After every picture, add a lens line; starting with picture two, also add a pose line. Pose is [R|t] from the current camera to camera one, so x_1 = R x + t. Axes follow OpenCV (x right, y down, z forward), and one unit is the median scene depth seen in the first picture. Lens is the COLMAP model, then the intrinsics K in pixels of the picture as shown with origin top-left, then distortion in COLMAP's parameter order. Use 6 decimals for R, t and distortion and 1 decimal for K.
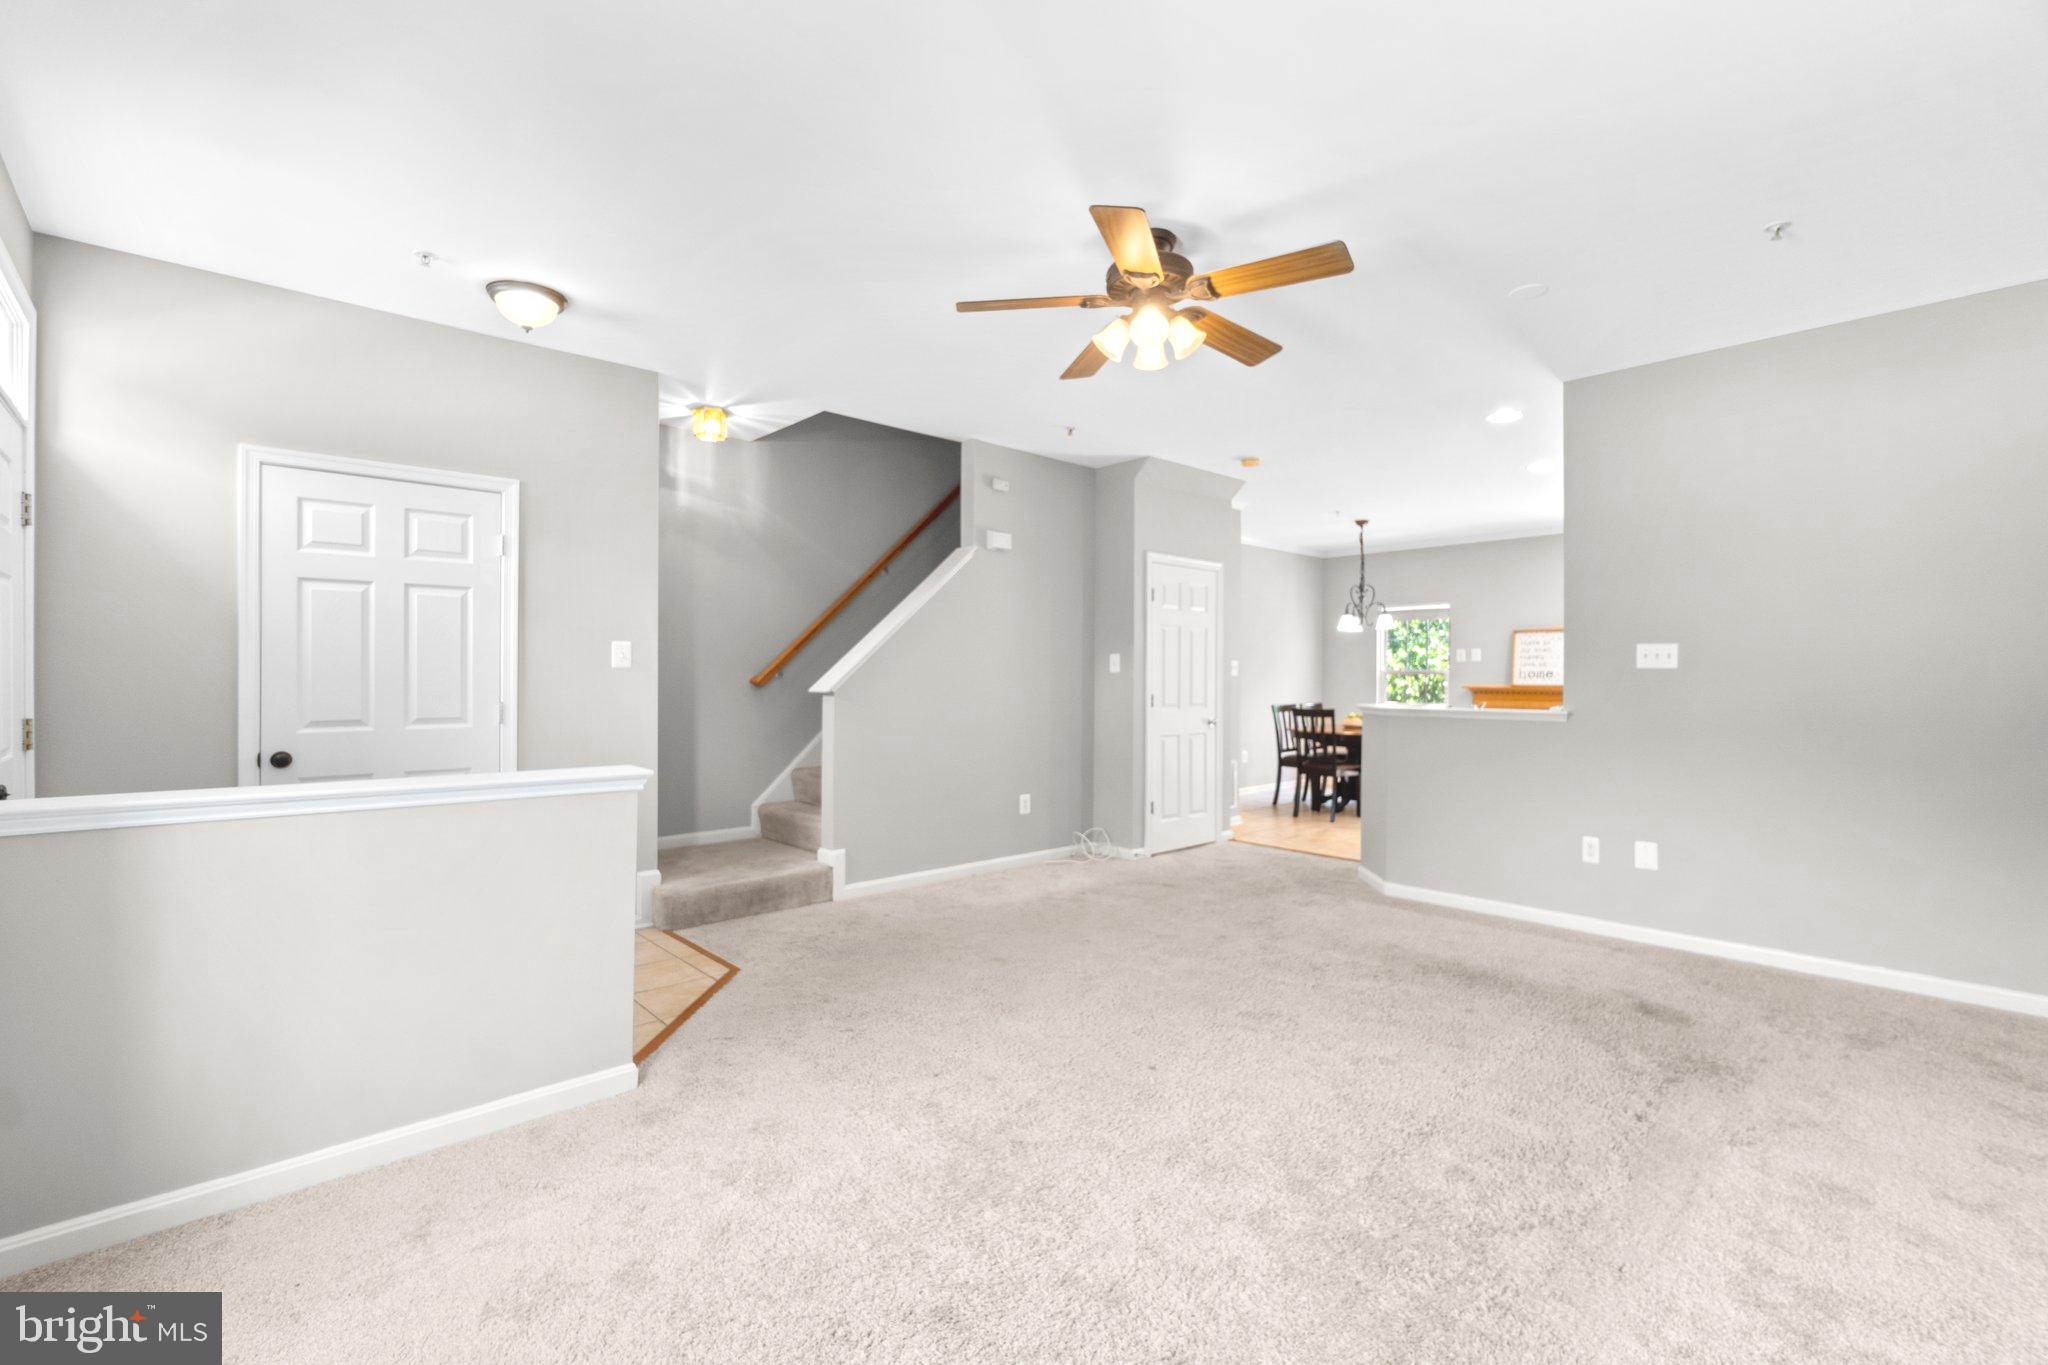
lens RADIAL K [[890.4, 0, 1015.1], [0, 890.4, 673.1], [0, 0, 1]] dist [0.000486, 0.000236]
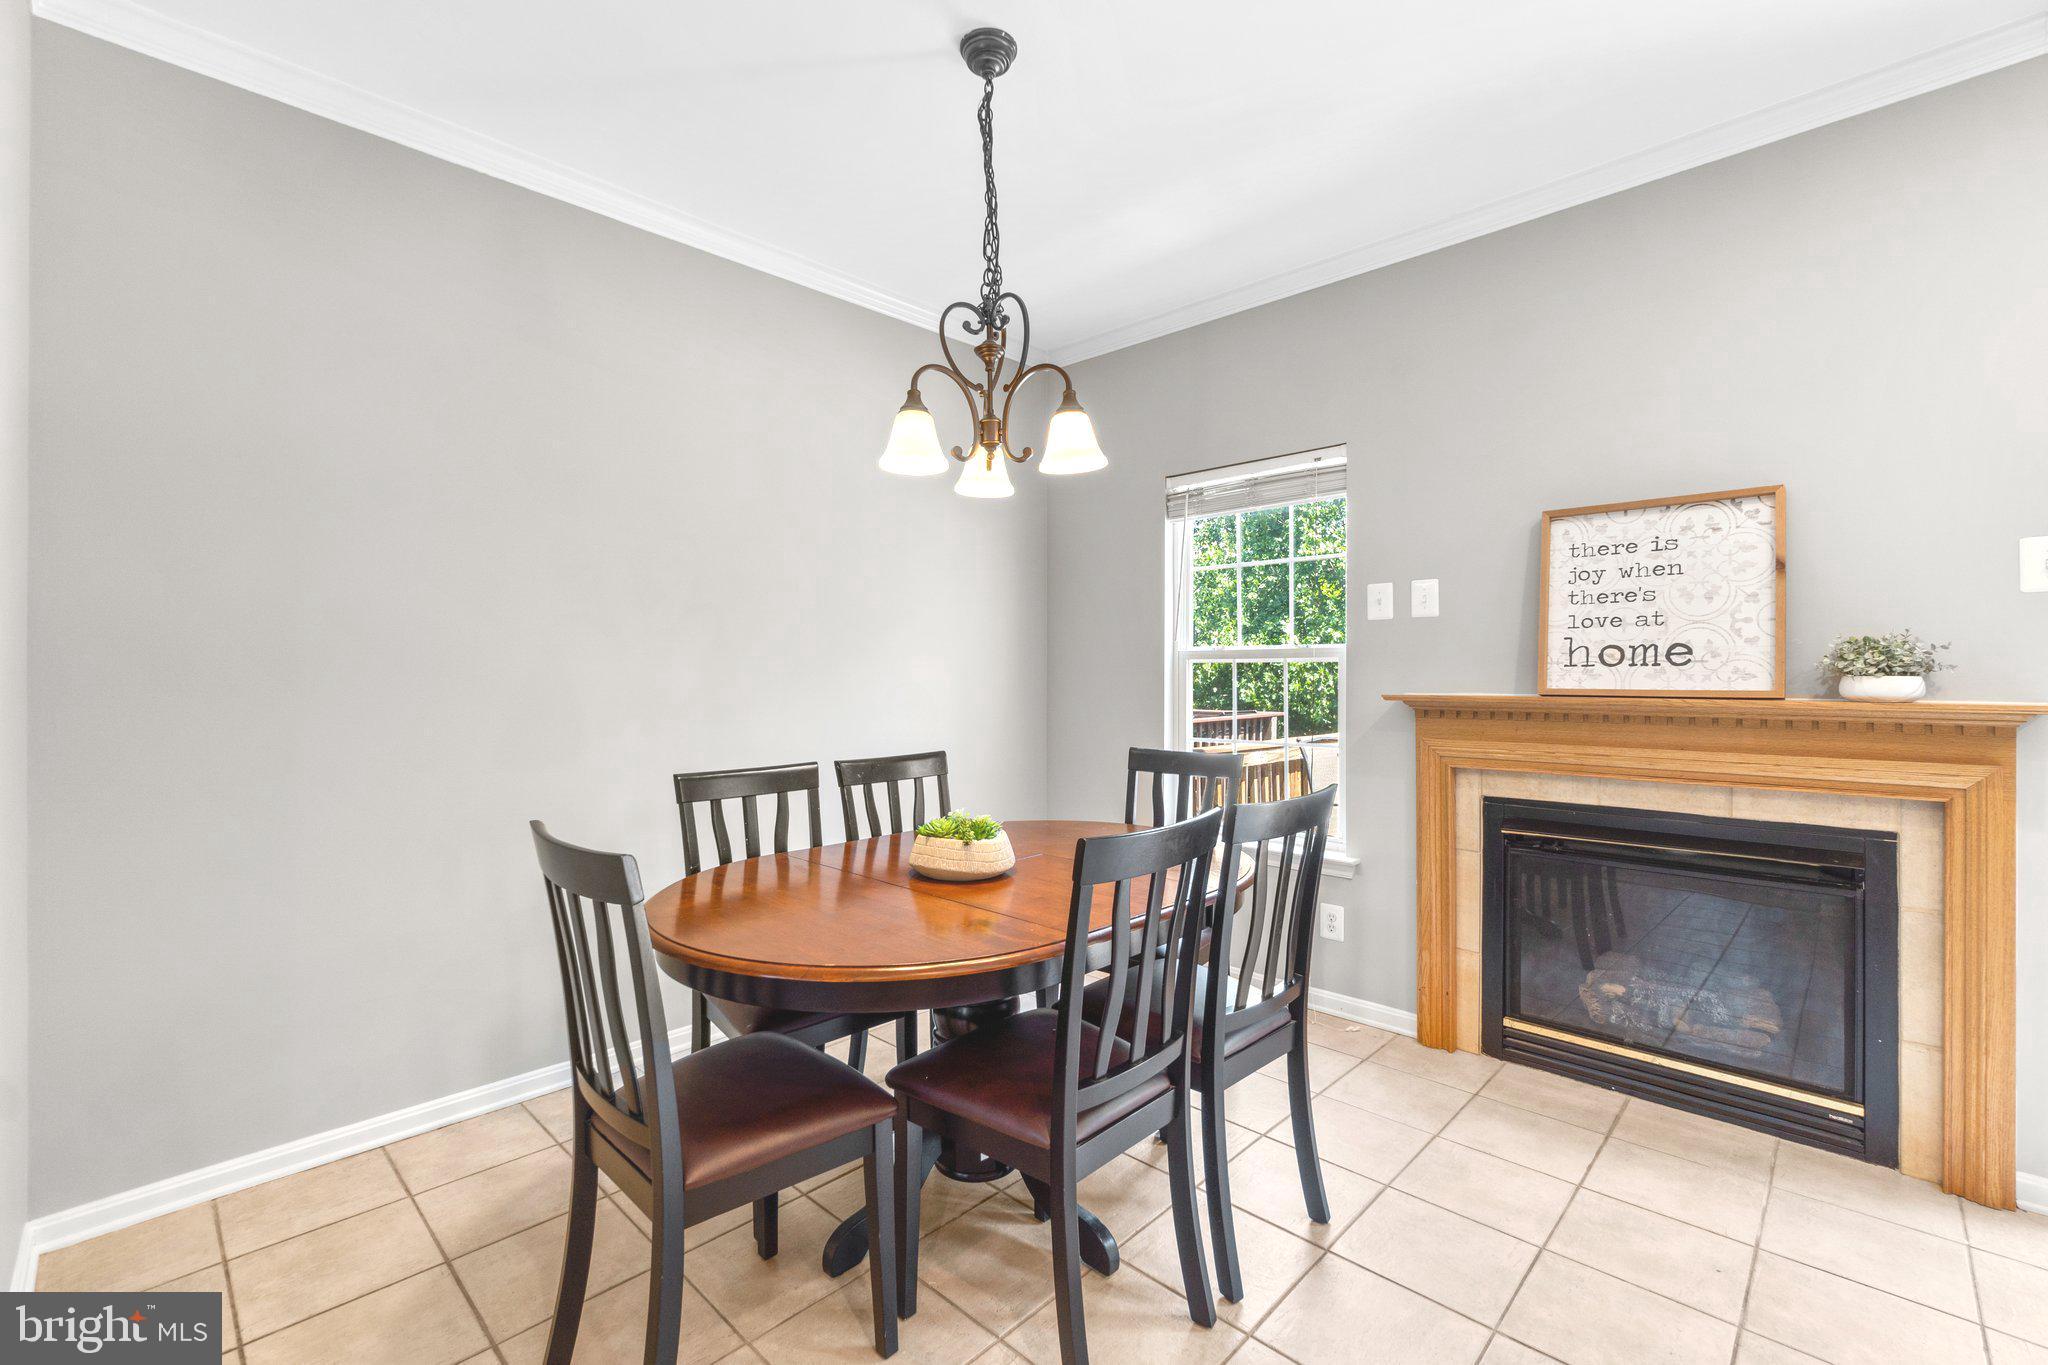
lens RADIAL K [[890.4, 0, 1015.1], [0, 890.4, 673.1], [0, 0, 1]] dist [0.000486, 0.000236]
pose [[0.997797, -0.006747, 0.065991, 0.381947], [0.006407, 0.999965, 0.005365, 0.004859], [-0.066025, -0.004930, 0.997806, 0.754055]]
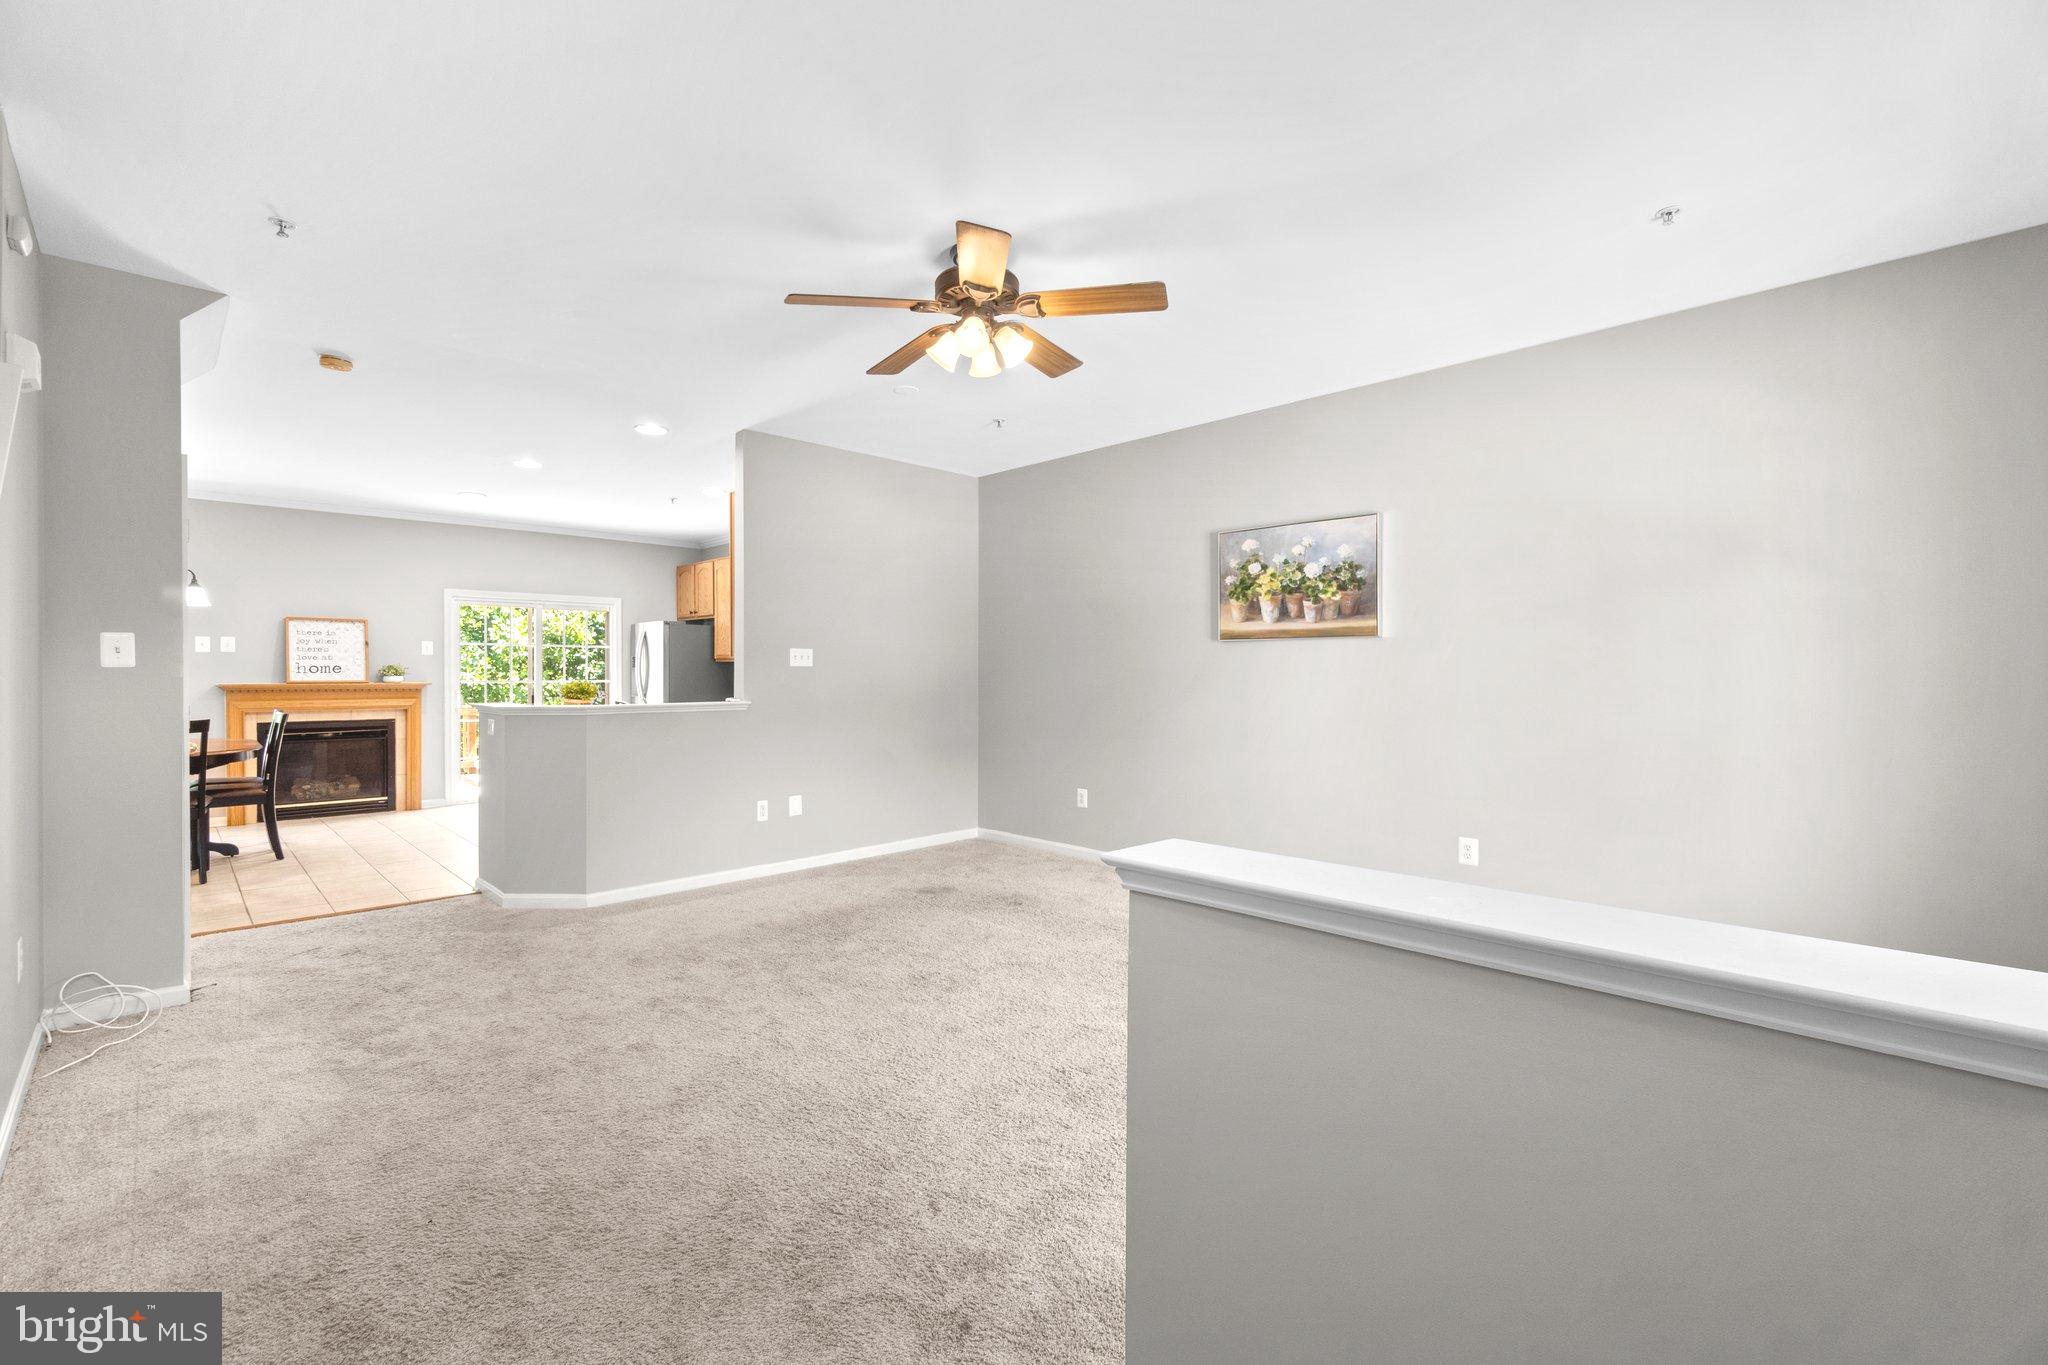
lens RADIAL K [[890.4, 0, 1015.1], [0, 890.4, 673.1], [0, 0, 1]] dist [0.000486, 0.000236]
pose [[-0.034032, -0.004086, 0.999412, -0.323268], [-0.003798, 0.999985, 0.003959, -0.000615], [-0.999414, -0.003661, -0.034047, 0.363555]]
